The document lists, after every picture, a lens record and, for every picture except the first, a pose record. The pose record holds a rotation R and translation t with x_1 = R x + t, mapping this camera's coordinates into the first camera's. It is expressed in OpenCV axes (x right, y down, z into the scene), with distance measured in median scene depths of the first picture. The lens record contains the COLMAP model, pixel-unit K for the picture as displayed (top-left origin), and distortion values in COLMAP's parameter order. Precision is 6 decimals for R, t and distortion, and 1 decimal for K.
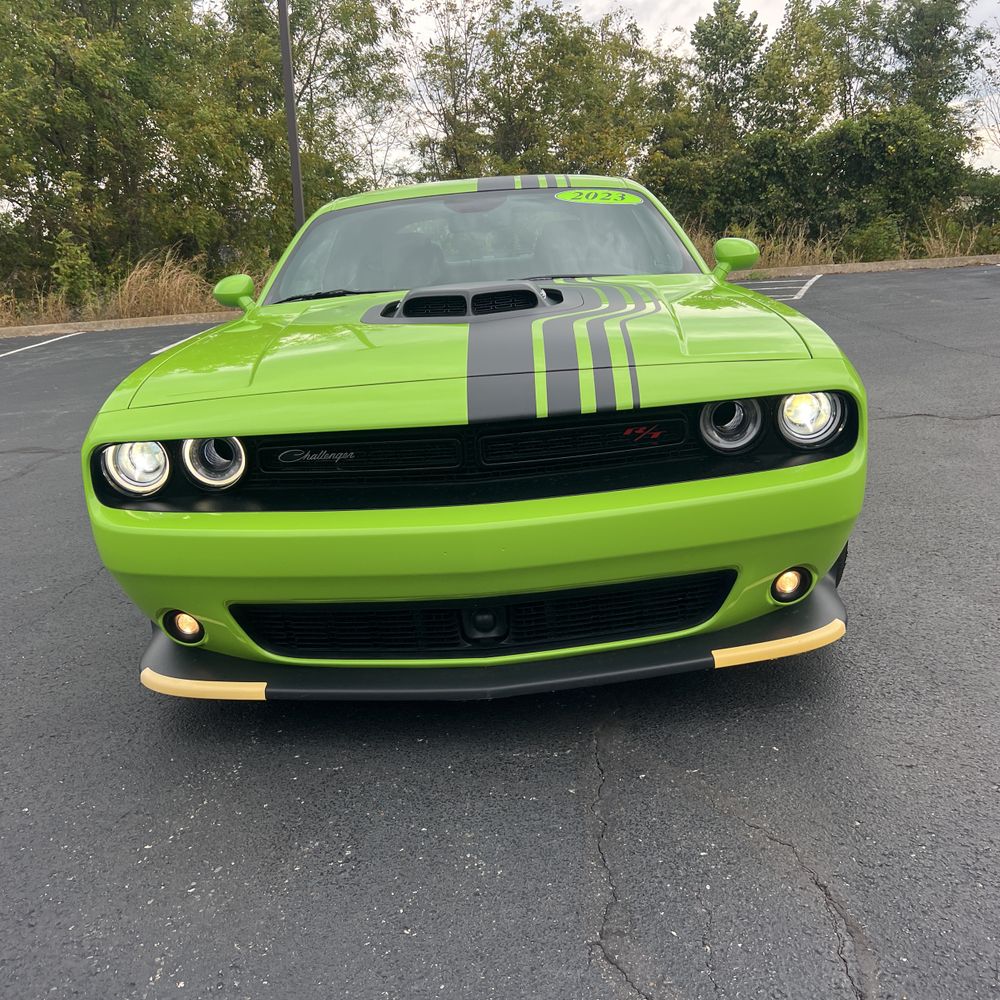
lens RADIAL K [[1035.2, 0, 500.6], [0, 1035.2, 452.2], [0, 0, 1]] dist [0.005689, 0.035808]
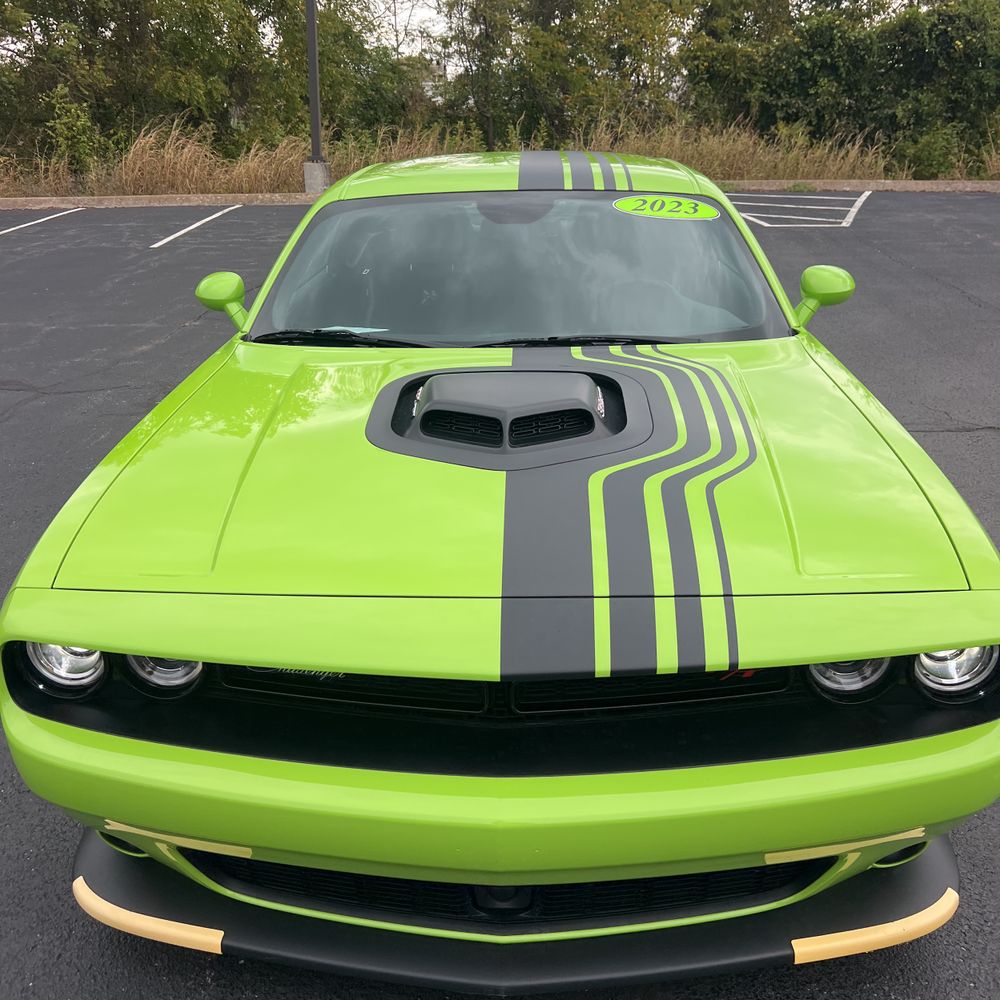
lens RADIAL K [[1033.4, 0, 484.7], [0, 1033.4, 481.8], [0, 0, 1]] dist [0.014997, 0.002867]
pose [[0.997783, 0.064750, -0.015358, -0.004686], [-0.061769, 0.987016, 0.148272, -0.031556], [0.024759, -0.146995, 0.988827, 0.034375]]
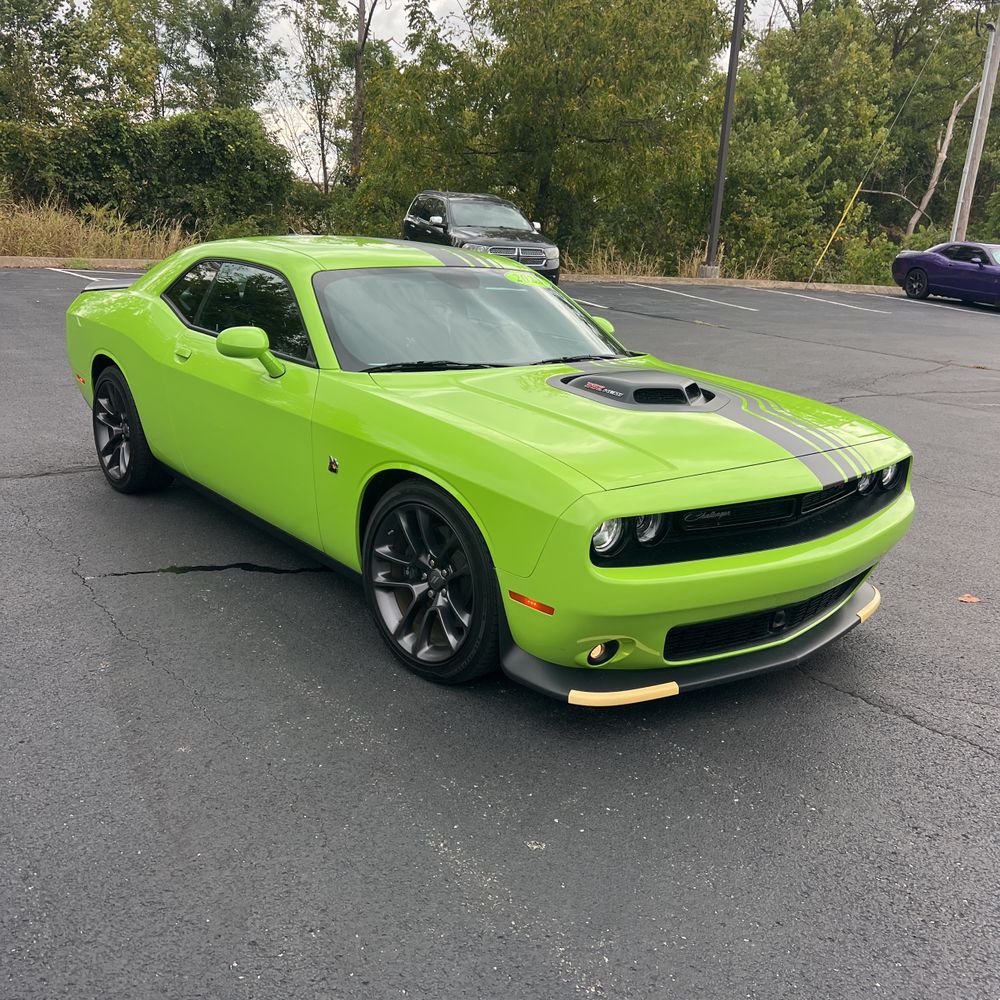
lens RADIAL K [[1011.9, 0, 492.9], [0, 1011.9, 499.5], [0, 0, 1]] dist [0.022351, -0.013351]
pose [[0.765003, -0.067255, 0.640505, -0.161089], [0.020101, 0.996541, 0.080631, -0.017112], [-0.643712, -0.048808, 0.763709, 0.017190]]
